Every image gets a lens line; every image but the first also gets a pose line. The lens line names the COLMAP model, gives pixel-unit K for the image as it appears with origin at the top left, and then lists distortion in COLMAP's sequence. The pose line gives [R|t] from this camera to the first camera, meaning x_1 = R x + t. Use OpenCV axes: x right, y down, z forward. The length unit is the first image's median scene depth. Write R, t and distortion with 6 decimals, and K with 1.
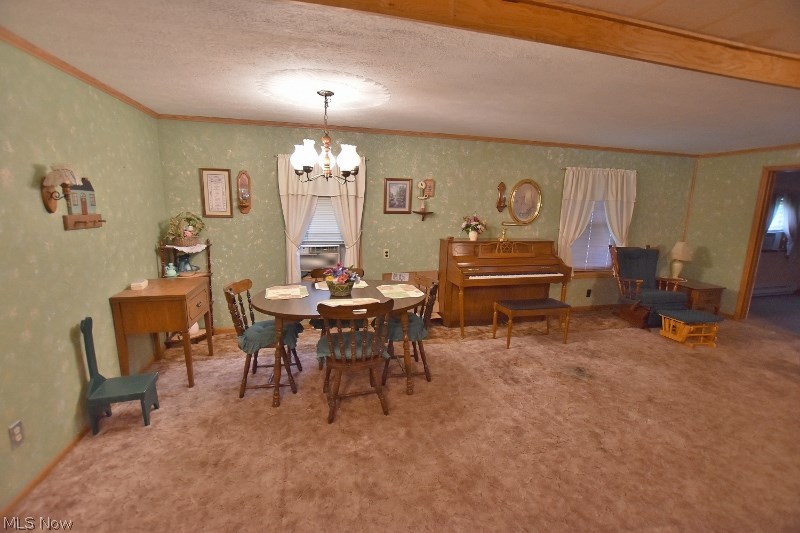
lens RADIAL K [[351.4, 0, 399.3], [0, 351.4, 266.6], [0, 0, 1]] dist [-0.033512, 0.004212]
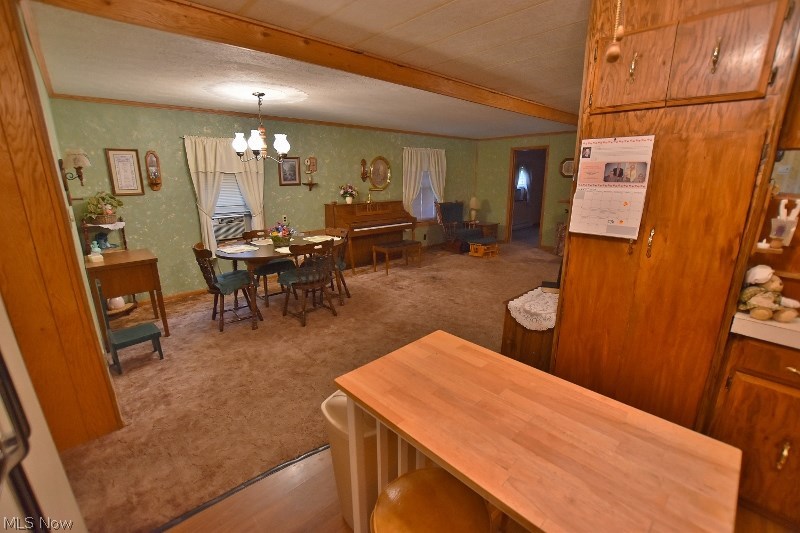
lens RADIAL K [[351.4, 0, 399.3], [0, 351.4, 266.1], [0, 0, 1]] dist [-0.033512, 0.004212]
pose [[0.877775, -0.142373, 0.457429, -0.296672], [0.110137, 0.989216, 0.096544, 0.057936], [-0.466242, -0.034364, 0.883990, -0.303338]]
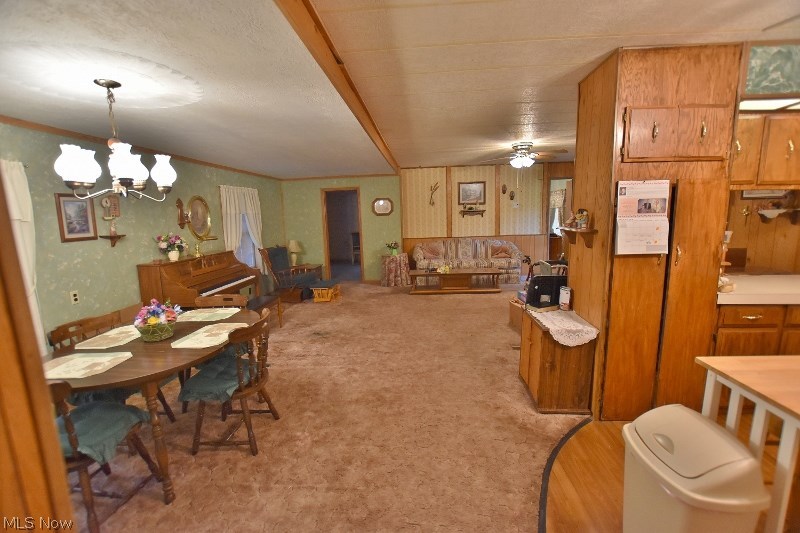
lens RADIAL K [[351.4, 0, 399.5], [0, 351.4, 266.0], [0, 0, 1]] dist [-0.033512, 0.004212]
pose [[0.312045, -0.172476, 0.934280, -0.523273], [0.212623, 0.971118, 0.108261, -0.037011], [-0.925969, 0.164867, 0.339705, 0.148755]]
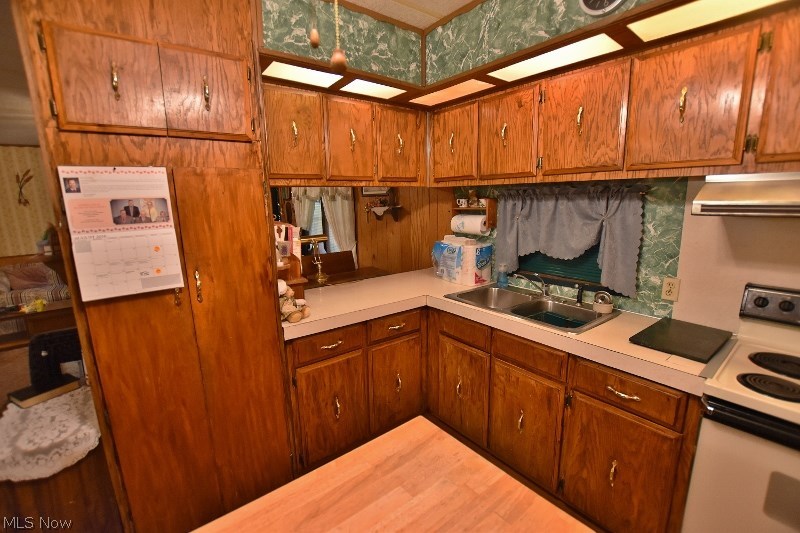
lens RADIAL K [[351.4, 0, 399.1], [0, 351.4, 266.8], [0, 0, 1]] dist [-0.033512, 0.004212]
pose [[-0.395645, -0.180981, 0.900395, -0.255721], [0.195023, 0.941476, 0.274934, 0.024040], [-0.897458, 0.284373, -0.337195, -0.152532]]
